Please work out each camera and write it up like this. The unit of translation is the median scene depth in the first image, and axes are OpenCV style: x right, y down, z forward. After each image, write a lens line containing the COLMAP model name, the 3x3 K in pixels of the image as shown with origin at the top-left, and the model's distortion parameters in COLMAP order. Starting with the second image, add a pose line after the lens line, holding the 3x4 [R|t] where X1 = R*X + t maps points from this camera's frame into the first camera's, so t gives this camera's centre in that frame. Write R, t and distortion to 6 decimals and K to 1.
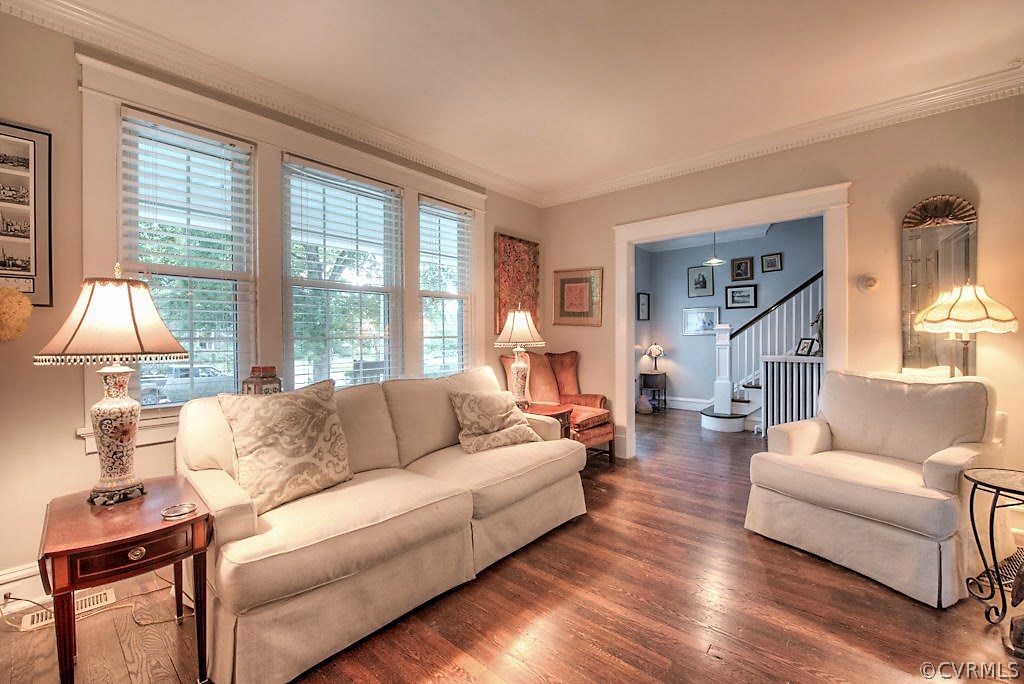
lens RADIAL K [[414.9, 0, 503.3], [0, 414.9, 342.2], [0, 0, 1]] dist [-0.012478, -0.001223]
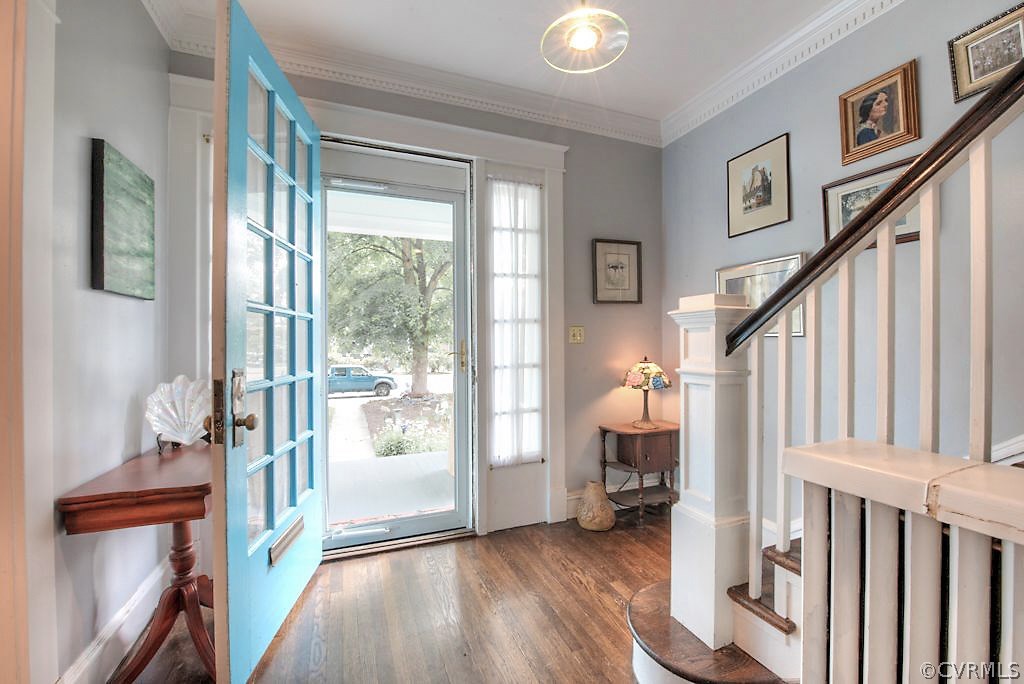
lens RADIAL K [[414.9, 0, 518.9], [0, 414.9, 341.3], [0, 0, 1]] dist [-0.012478, -0.001223]
pose [[0.904849, -0.007192, -0.425672, 0.460221], [0.001507, 0.999905, -0.013692, -0.008566], [0.425730, 0.011748, 0.904774, 0.610779]]
